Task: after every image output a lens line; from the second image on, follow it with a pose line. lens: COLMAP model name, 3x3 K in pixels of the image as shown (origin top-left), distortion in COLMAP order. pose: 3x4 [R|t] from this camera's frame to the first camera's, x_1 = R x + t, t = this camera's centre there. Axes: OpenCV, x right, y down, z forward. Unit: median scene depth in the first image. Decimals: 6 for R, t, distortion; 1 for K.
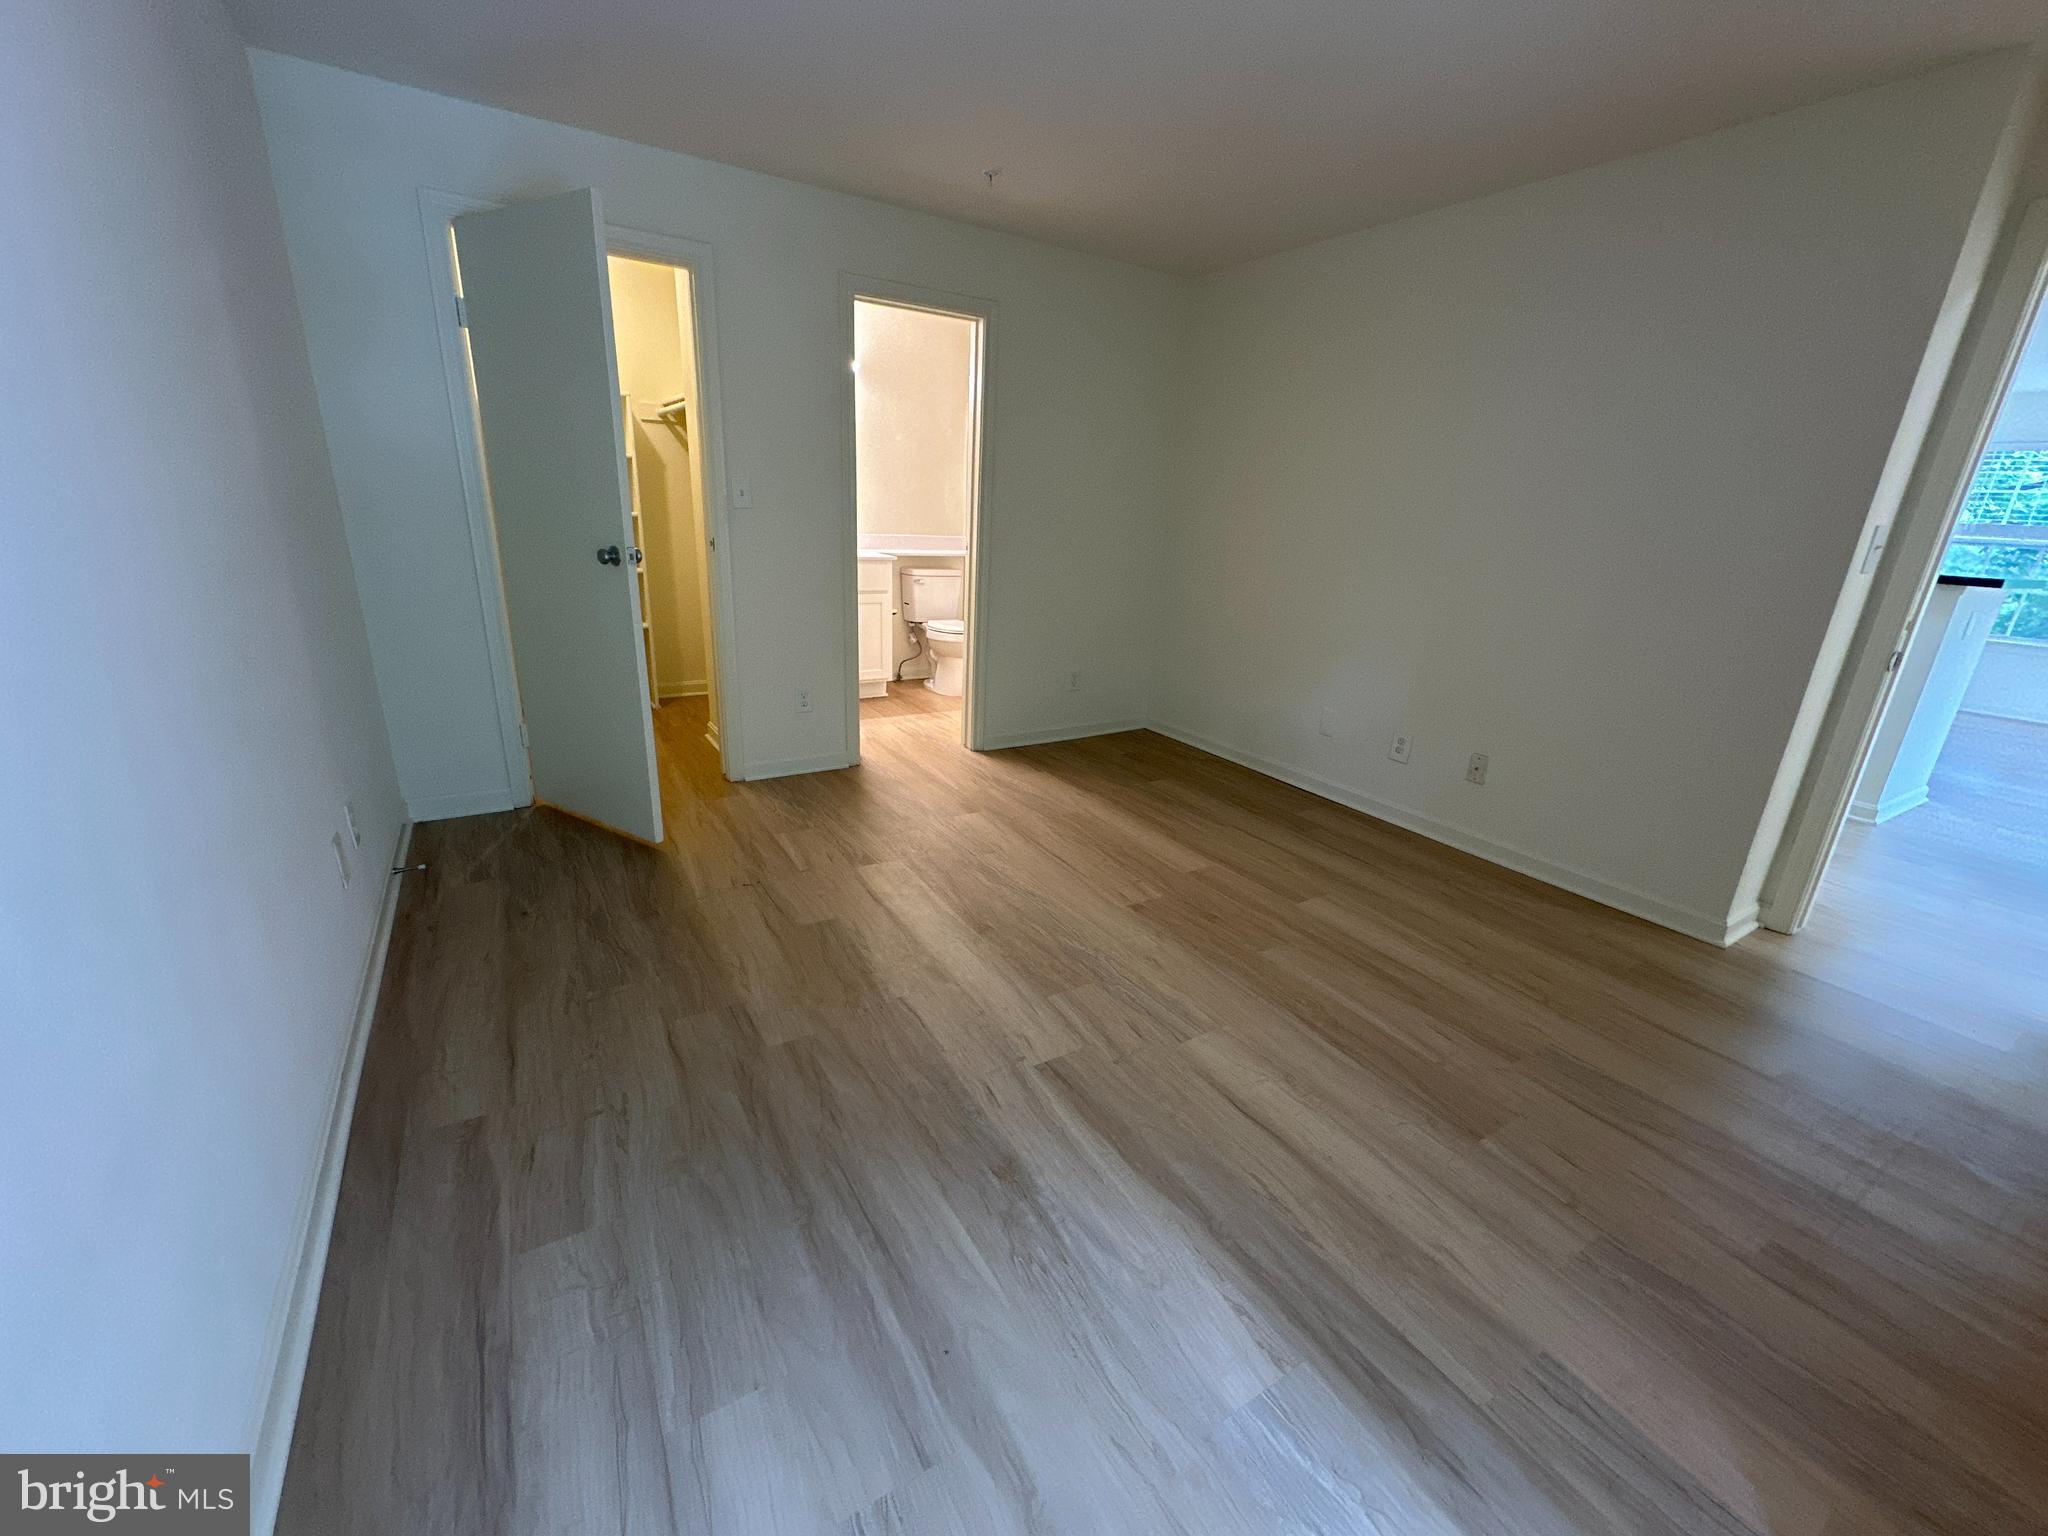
lens RADIAL K [[815.1, 0, 1022.1], [0, 815.1, 768.9], [0, 0, 1]] dist [-0.002475, 0.000742]
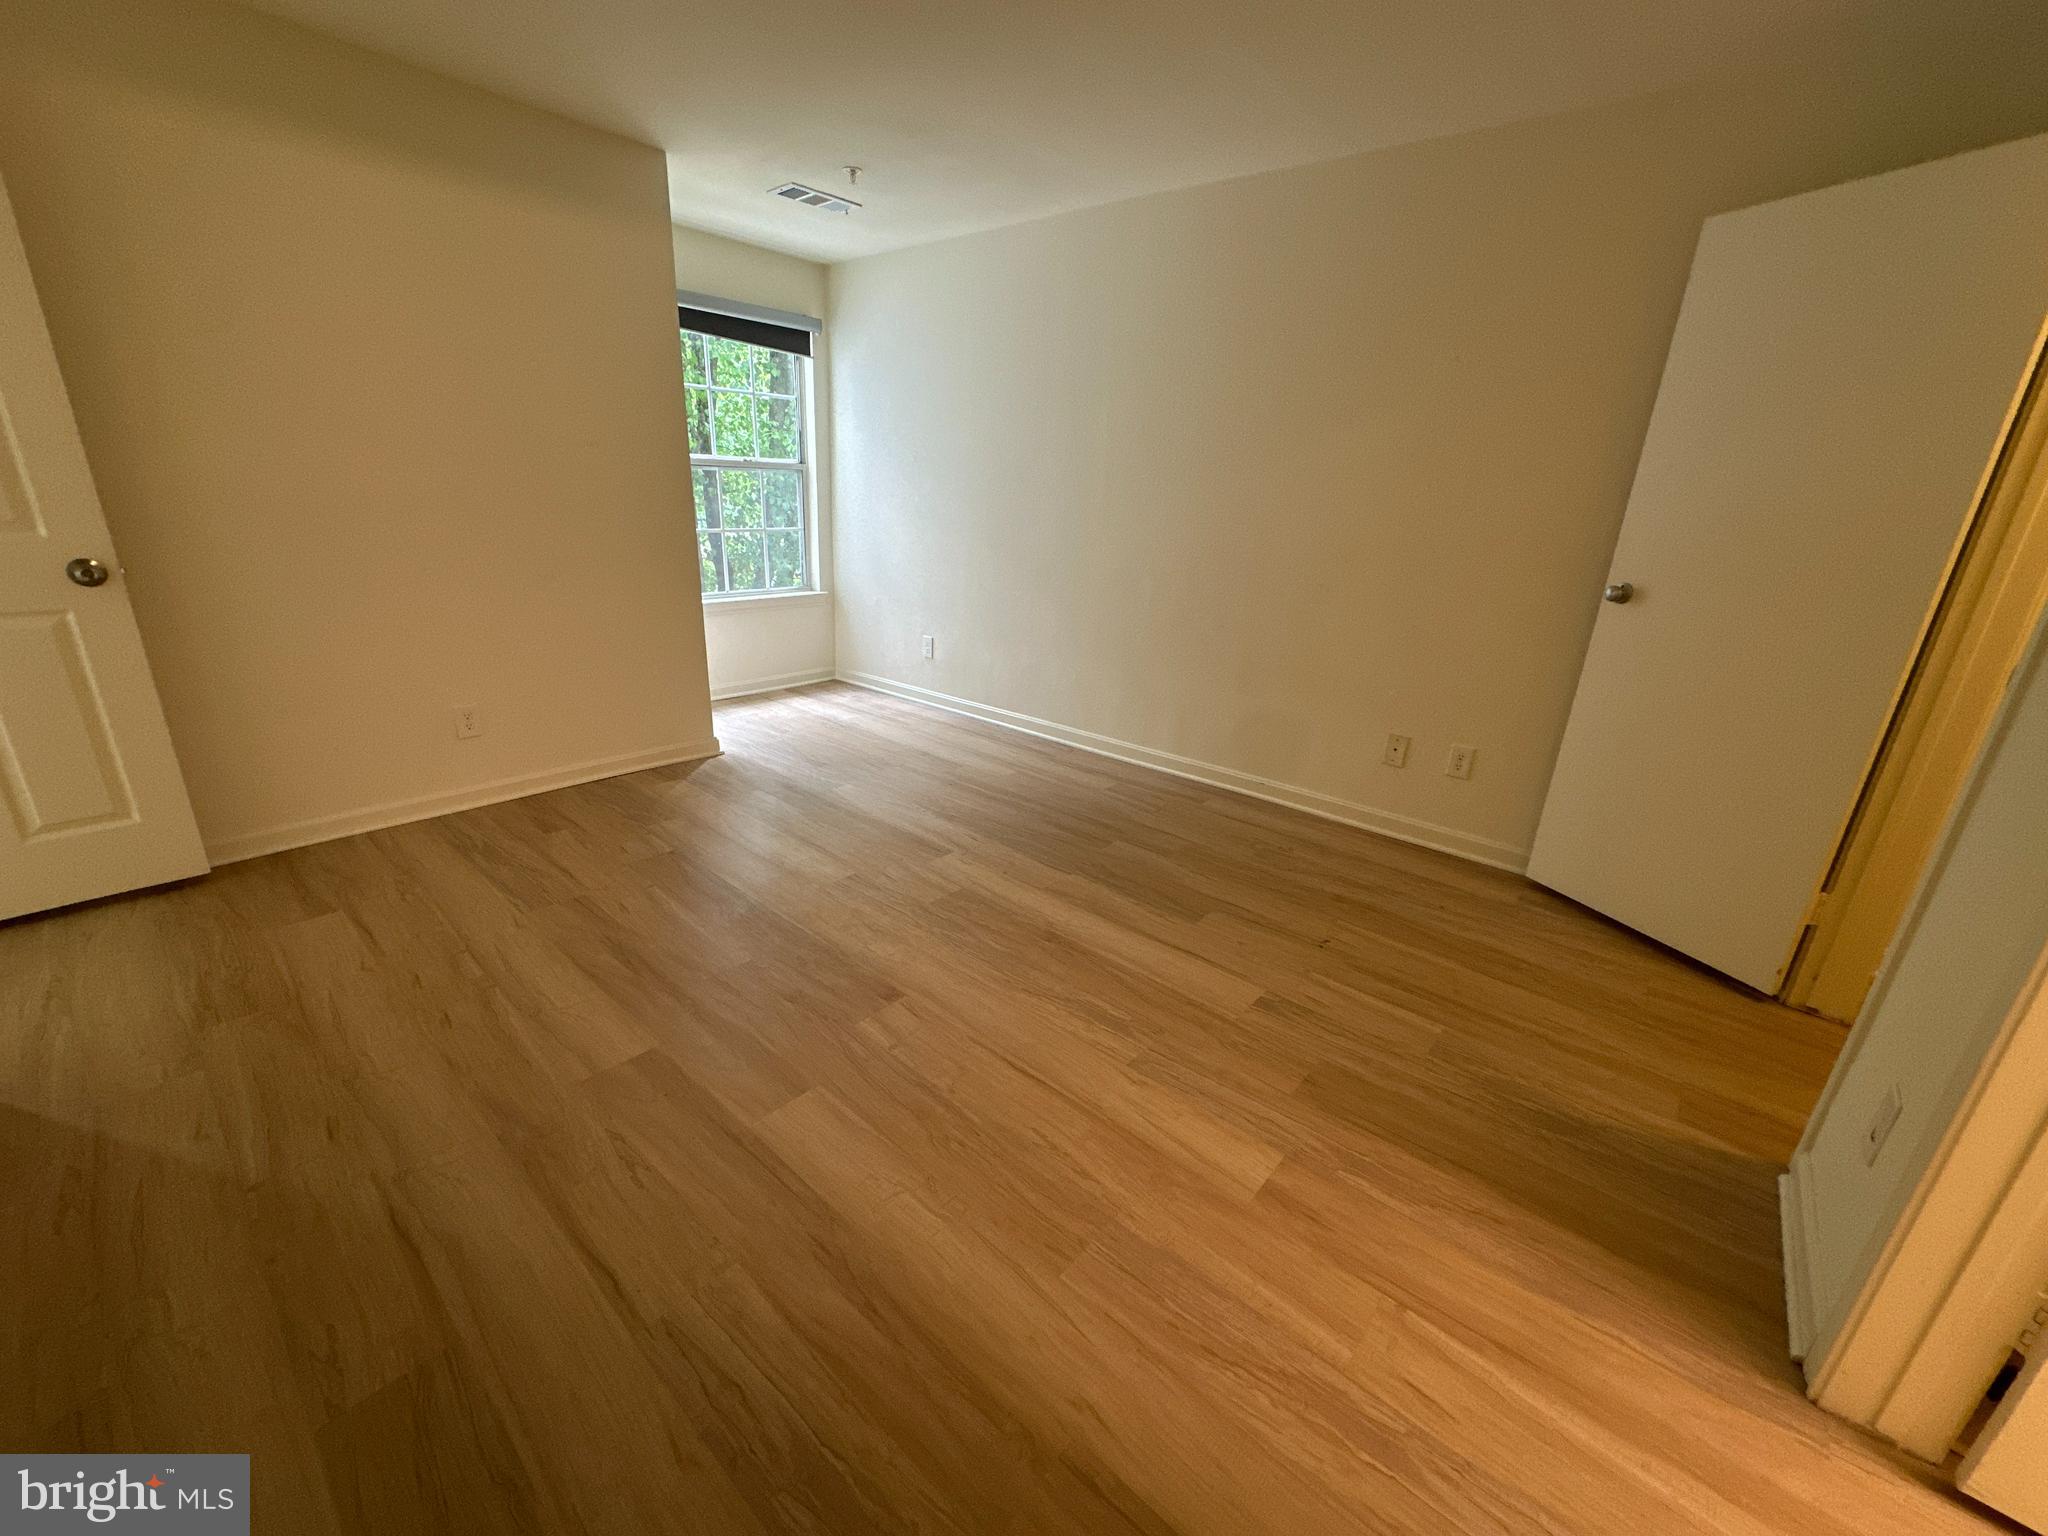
lens RADIAL K [[815.1, 0, 1022.1], [0, 815.1, 768.9], [0, 0, 1]] dist [-0.002475, 0.000742]
pose [[-0.948542, 0.015490, -0.316271, 0.329364], [-0.179632, 0.796209, 0.577739, -0.585908], [0.260767, 0.604823, -0.752456, 1.838522]]
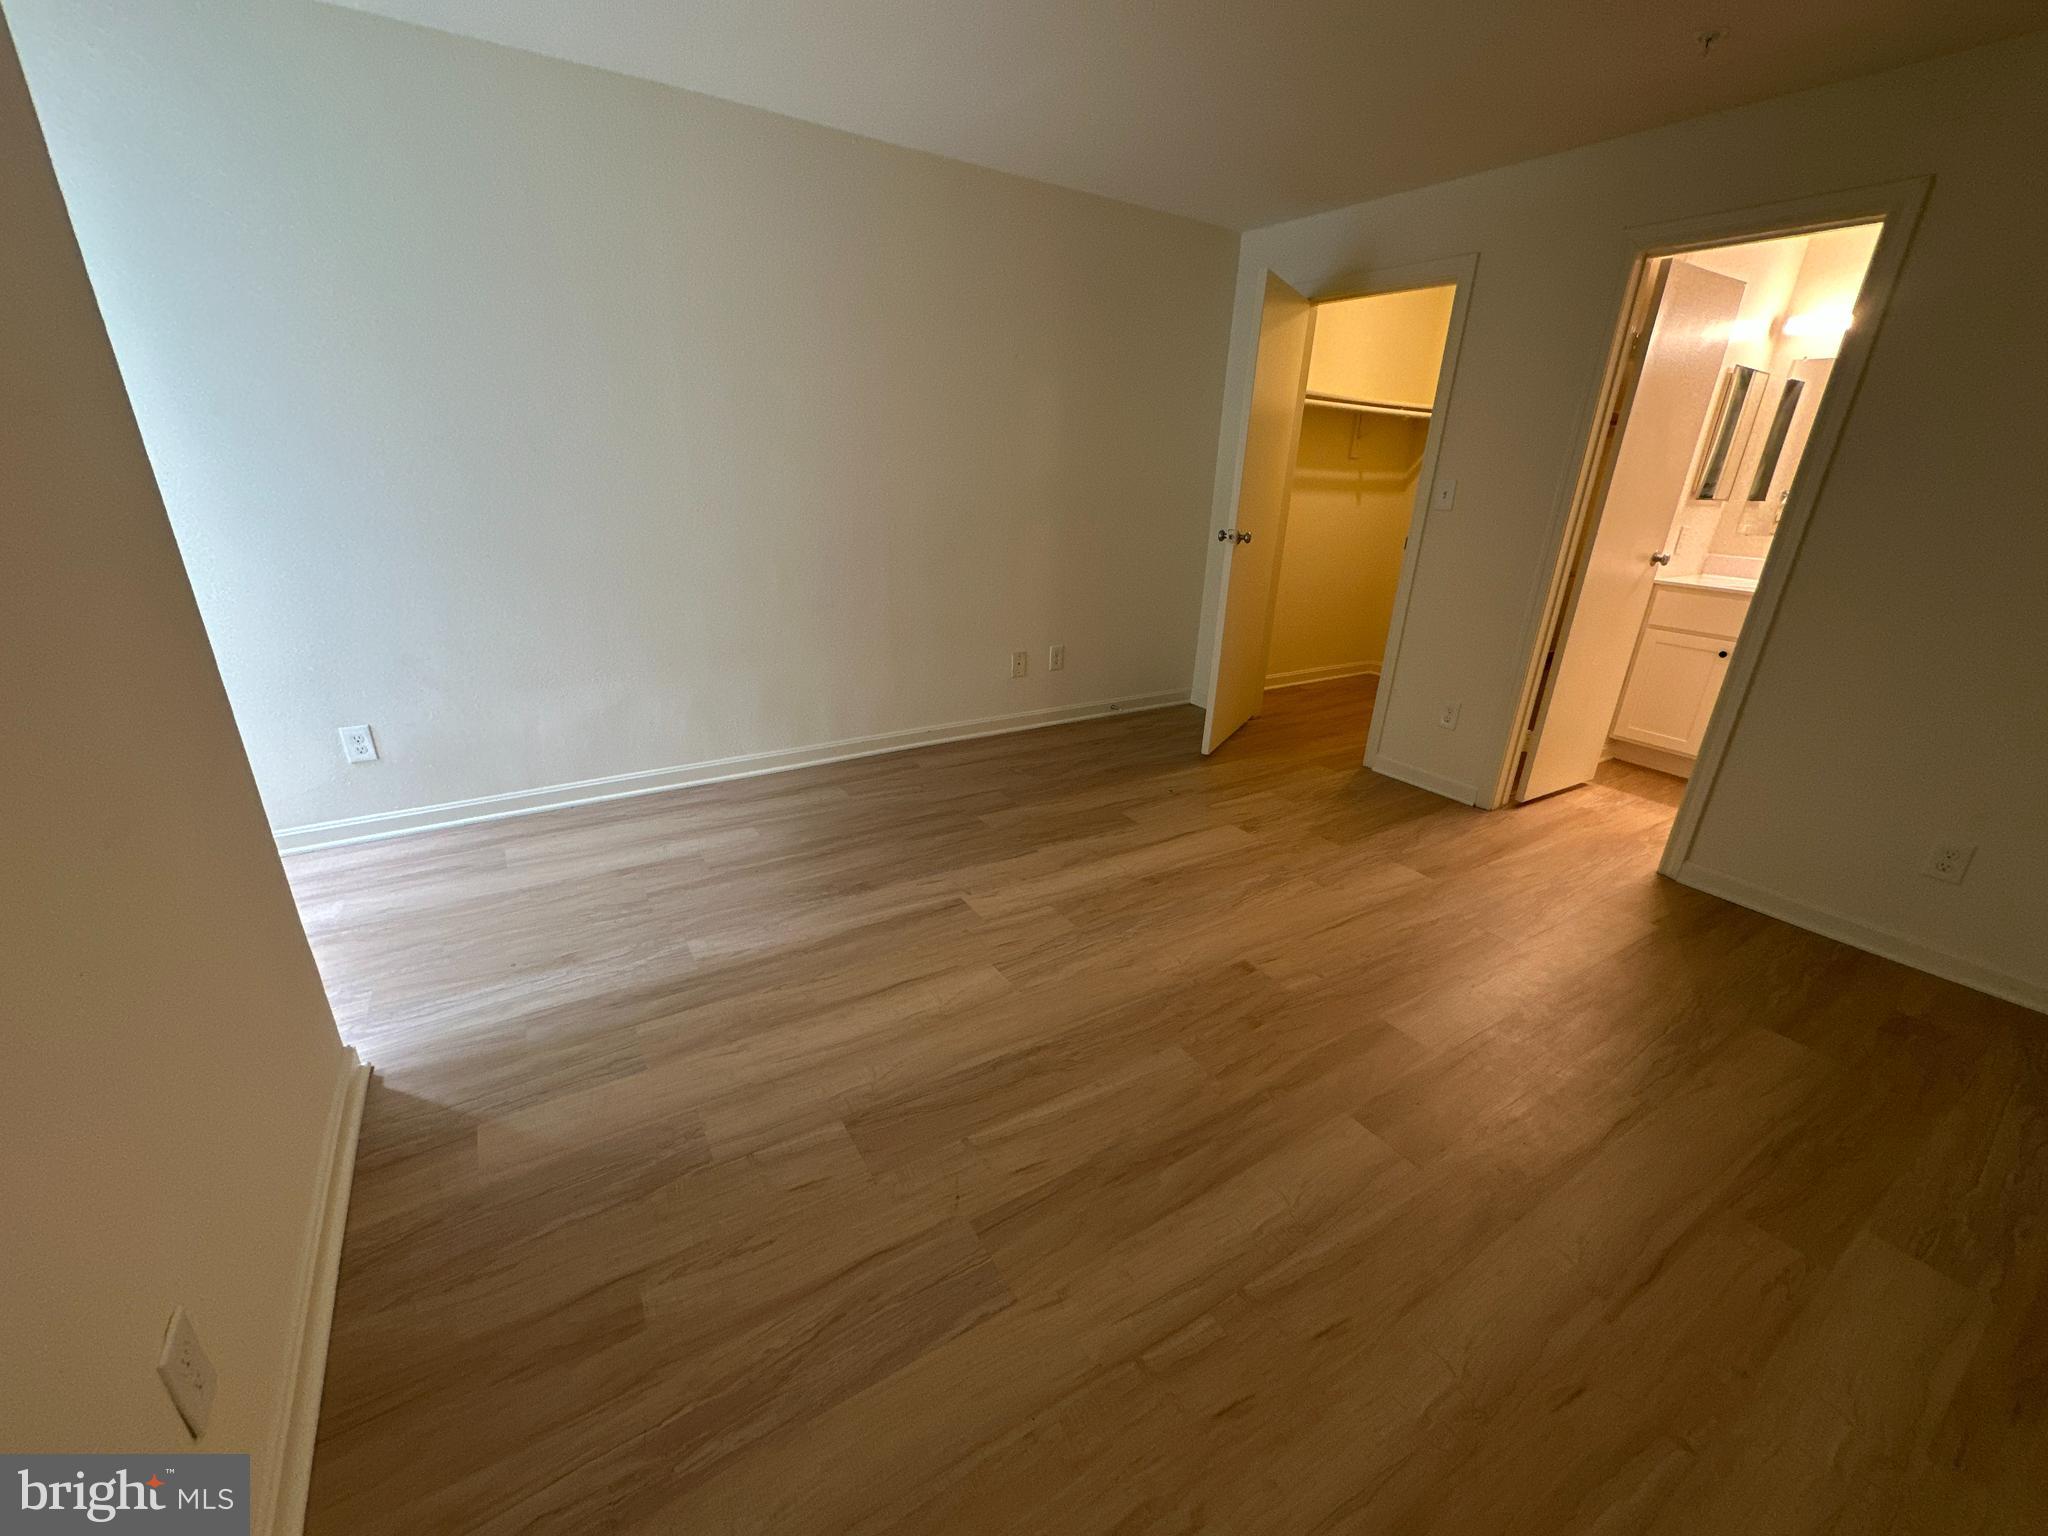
lens RADIAL K [[815.1, 0, 1022.1], [0, 815.1, 768.9], [0, 0, 1]] dist [-0.002475, 0.000742]
pose [[0.021448, 0.312445, -0.949694, 1.085261], [-0.346390, 0.893398, 0.286101, -0.218491], [0.937845, 0.322829, 0.127389, 0.750763]]
